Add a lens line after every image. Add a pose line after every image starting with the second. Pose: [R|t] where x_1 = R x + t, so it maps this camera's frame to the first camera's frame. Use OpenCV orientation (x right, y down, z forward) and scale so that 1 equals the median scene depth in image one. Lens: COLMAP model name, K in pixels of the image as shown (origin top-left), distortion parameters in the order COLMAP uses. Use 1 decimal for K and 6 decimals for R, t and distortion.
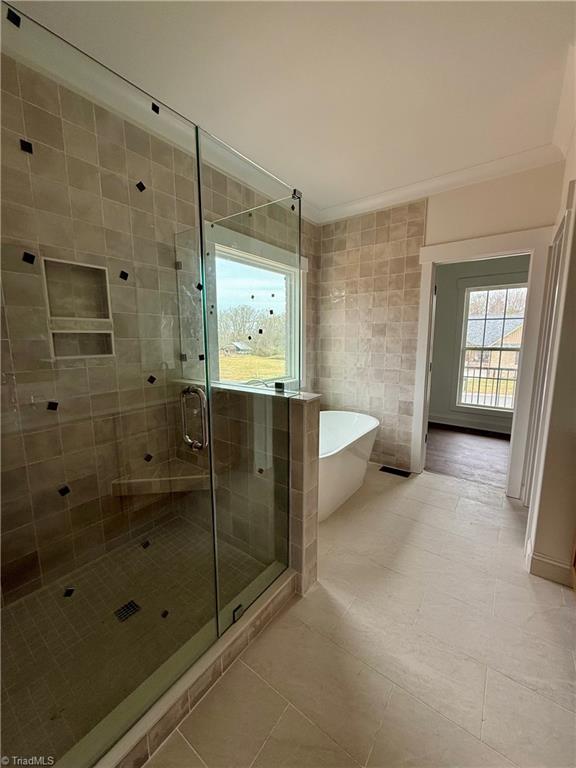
lens RADIAL K [[305.8, 0, 283.0], [0, 305.8, 382.7], [0, 0, 1]] dist [0.007657, -0.000858]
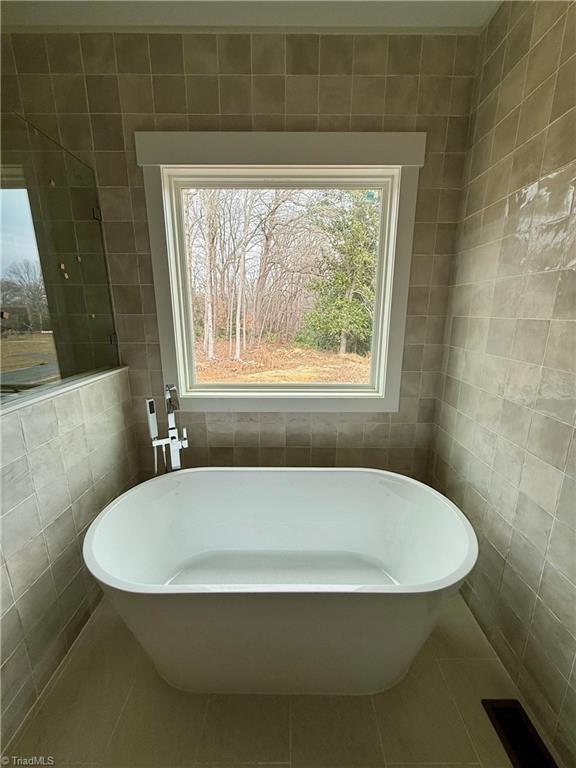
lens RADIAL K [[305.8, 0, 286.2], [0, 305.8, 381.5], [0, 0, 1]] dist [0.007657, -0.000858]
pose [[0.596357, 0.186819, -0.780677, 0.368799], [-0.123733, 0.982311, 0.140552, -0.089827], [0.793126, 0.012776, 0.608924, 0.570874]]
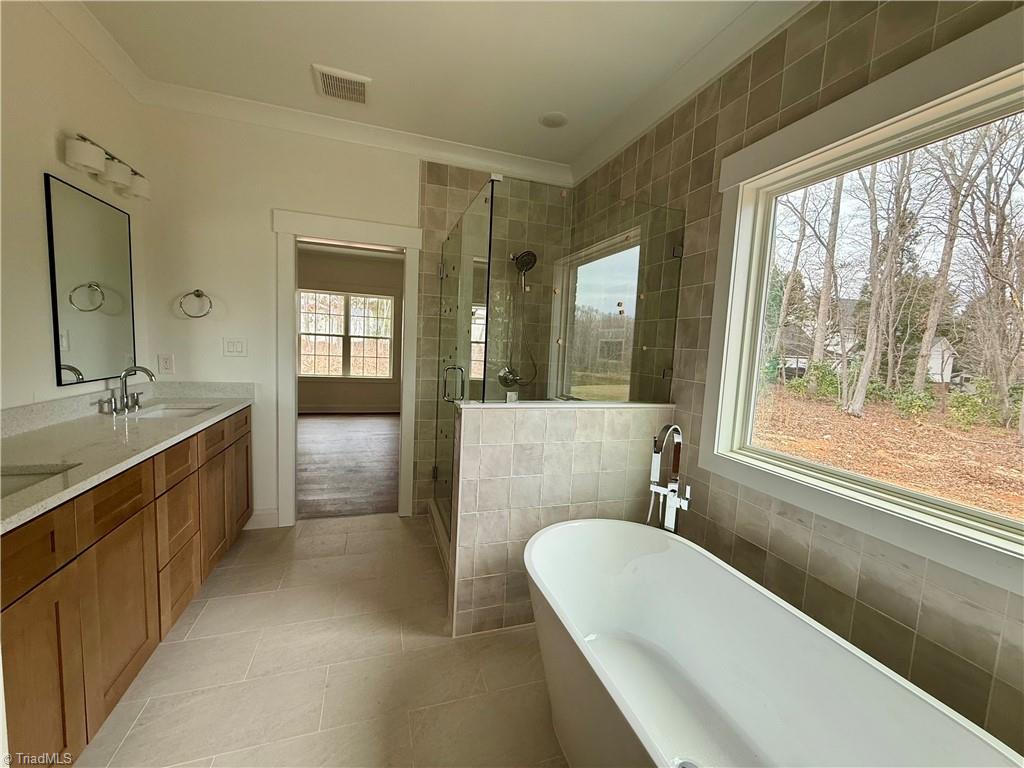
lens RADIAL K [[407.8, 0, 508.0], [0, 407.8, 384.5], [0, 0, 1]] dist [0.007657, -0.000858]
pose [[-0.571713, 0.054396, -0.818648, 0.460067], [-0.170457, 0.968153, 0.183371, -0.110602], [0.802551, 0.244380, -0.544233, 0.801056]]
